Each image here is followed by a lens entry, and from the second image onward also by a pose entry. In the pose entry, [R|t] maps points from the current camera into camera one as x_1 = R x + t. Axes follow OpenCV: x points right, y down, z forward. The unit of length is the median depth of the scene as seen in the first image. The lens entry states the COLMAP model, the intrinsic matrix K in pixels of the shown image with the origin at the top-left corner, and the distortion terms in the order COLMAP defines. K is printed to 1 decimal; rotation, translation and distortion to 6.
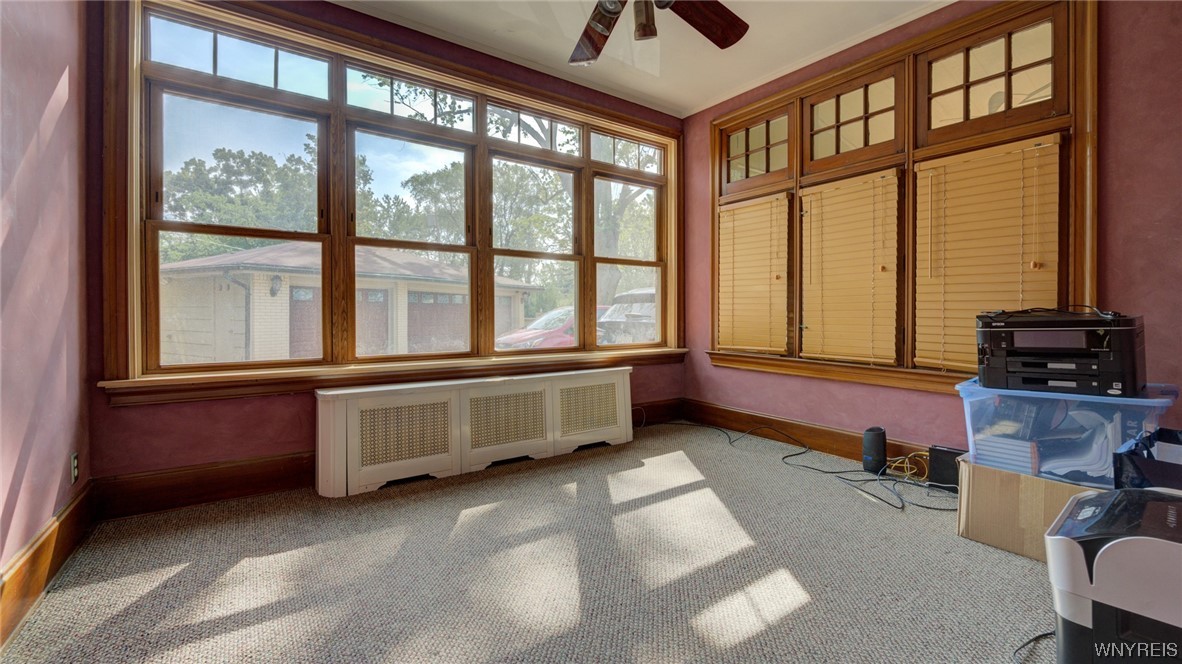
lens RADIAL K [[498.7, 0, 592.7], [0, 498.7, 325.2], [0, 0, 1]] dist [-0.000729, -0.000151]
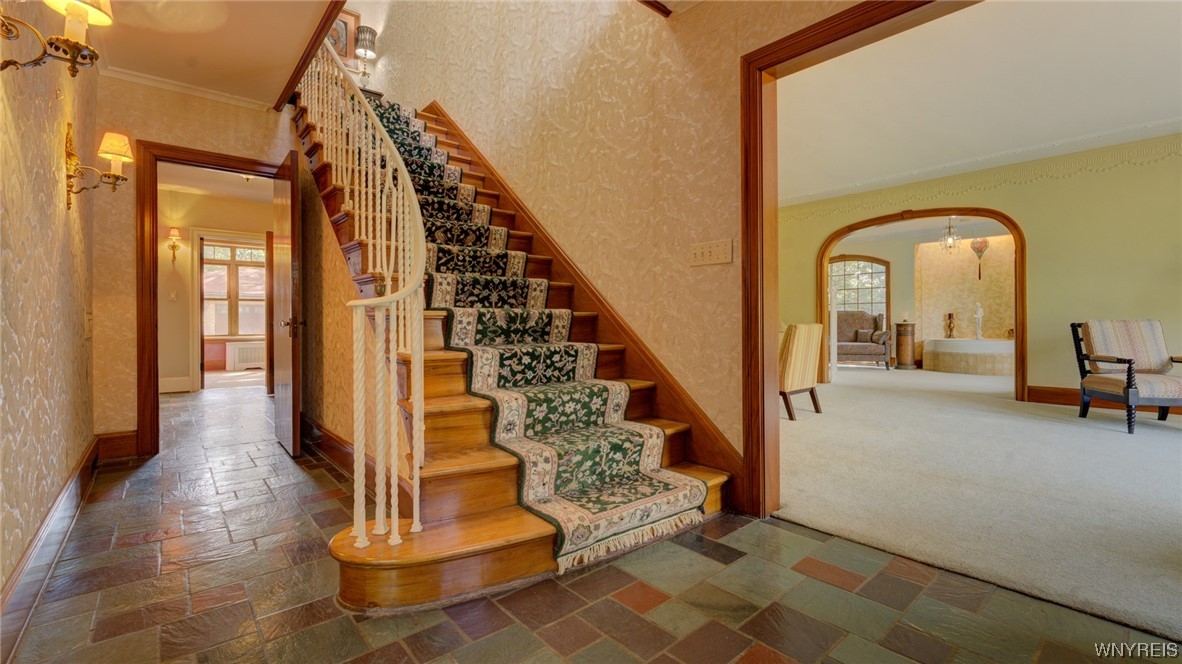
lens RADIAL K [[498.7, 0, 588.6], [0, 498.7, 327.7], [0, 0, 1]] dist [-0.000729, -0.000151]
pose [[0.994938, -0.001616, 0.100476, 1.564838], [0.002270, 0.999977, -0.006392, 0.047632], [-0.100463, 0.006587, 0.994919, -2.638064]]
